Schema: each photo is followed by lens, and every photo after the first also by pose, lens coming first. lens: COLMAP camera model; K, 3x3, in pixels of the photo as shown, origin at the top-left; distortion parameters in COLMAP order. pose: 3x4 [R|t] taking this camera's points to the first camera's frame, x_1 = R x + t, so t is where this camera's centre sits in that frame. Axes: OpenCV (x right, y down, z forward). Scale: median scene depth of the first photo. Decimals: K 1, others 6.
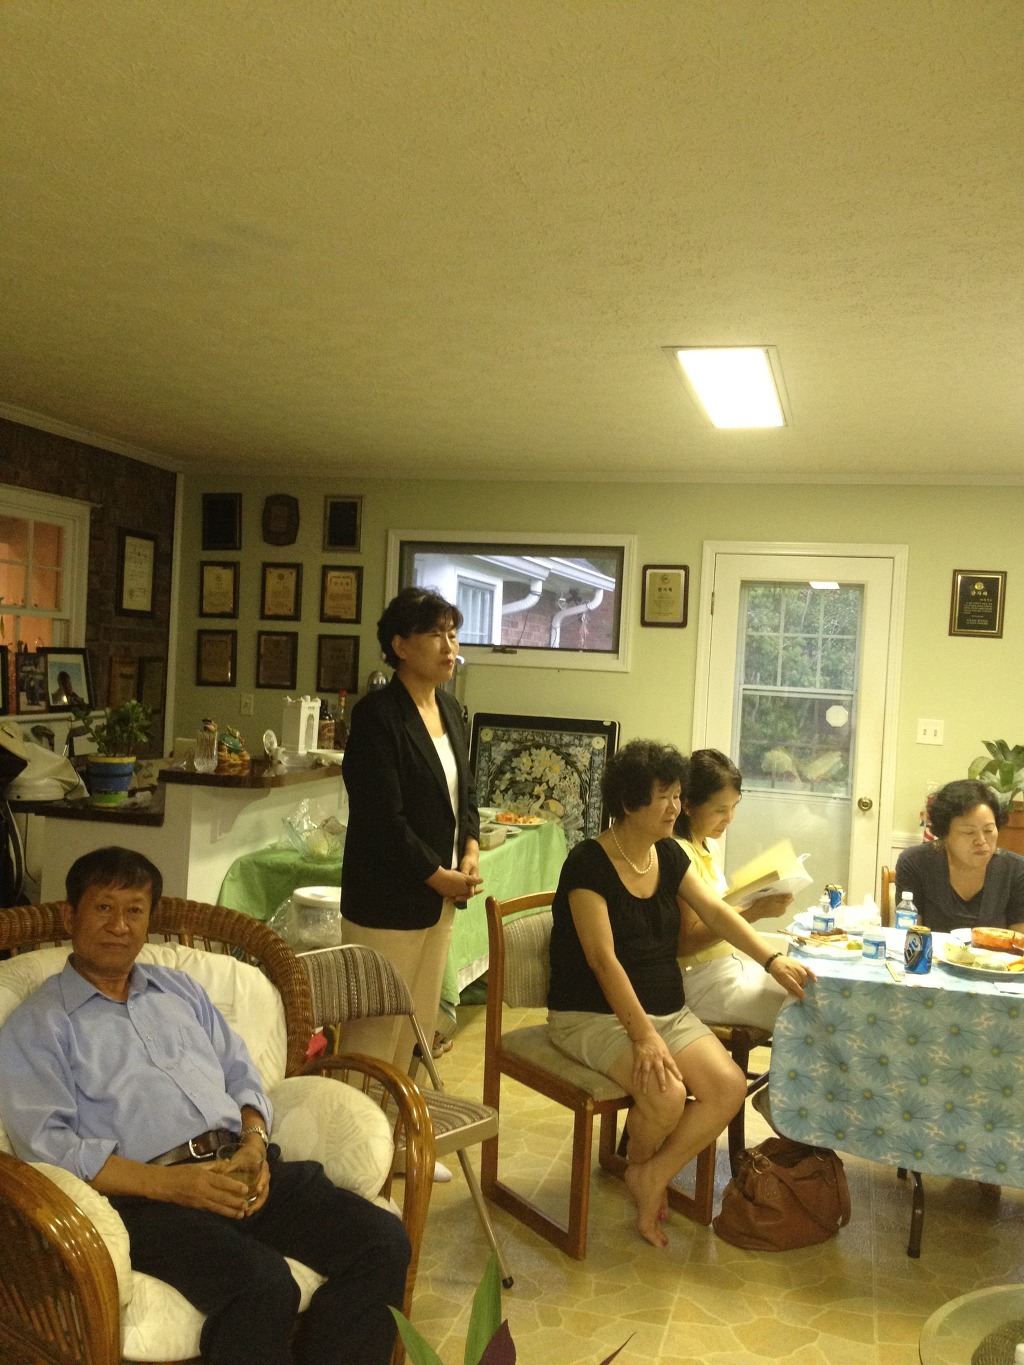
lens RADIAL K [[1380.3, 0, 512.0], [0, 1380.3, 682.5], [0, 0, 1]] dist [-0.093966, 0.001391]
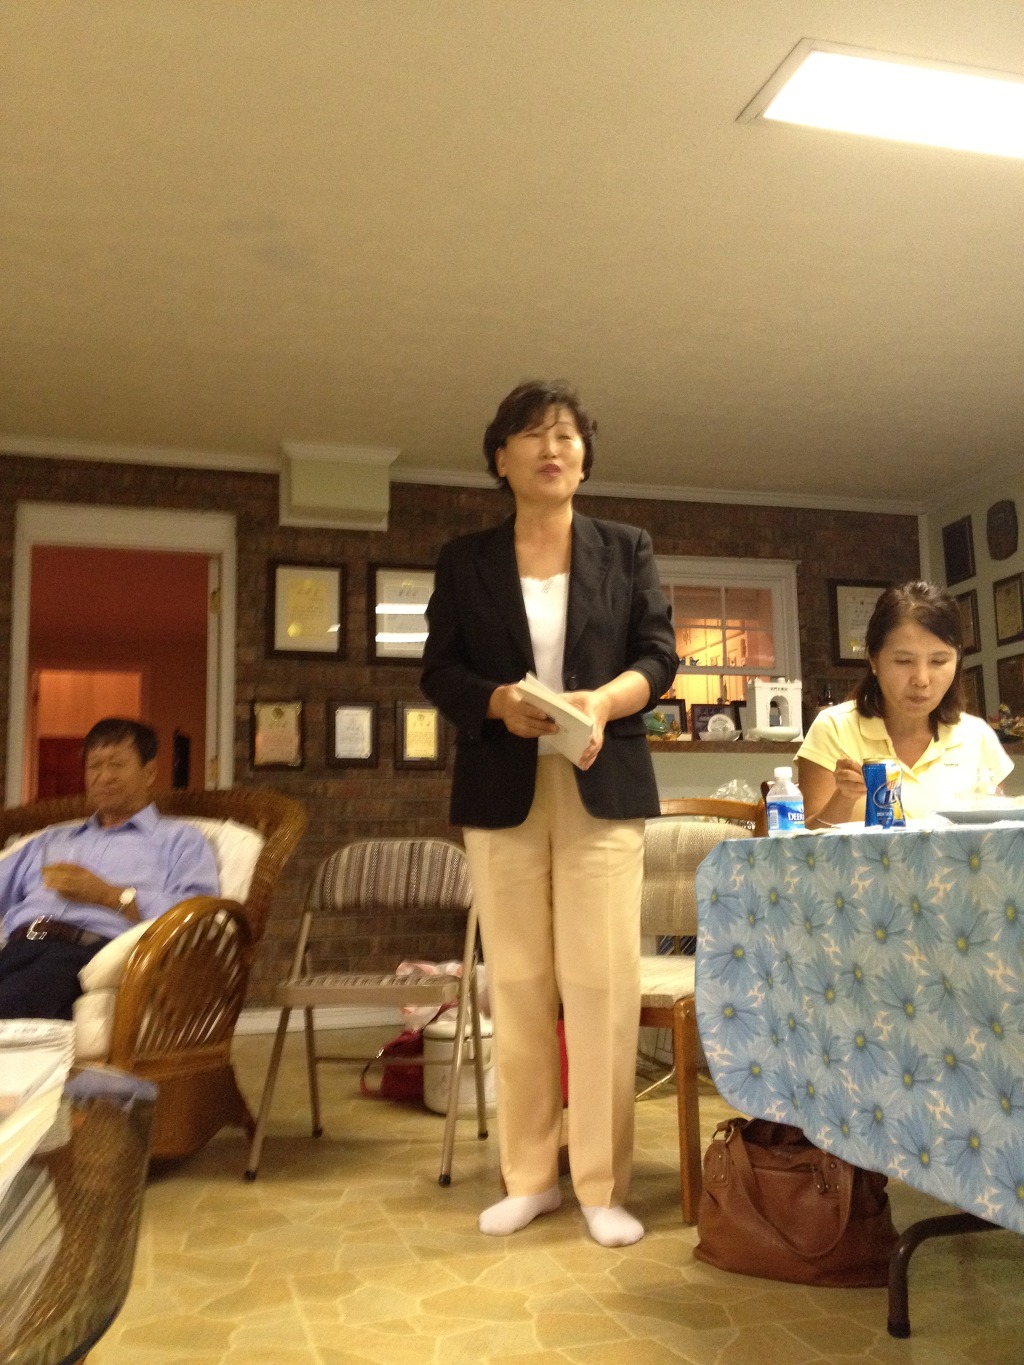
lens RADIAL K [[1386.8, 0, 512.0], [0, 1386.8, 682.5], [0, 0, 1]] dist [-0.001705, -0.005350]
pose [[0.510927, -0.187362, -0.838957, 0.757001], [0.036473, 0.979804, -0.196605, 0.266465], [0.858850, 0.069851, 0.507442, 0.540366]]
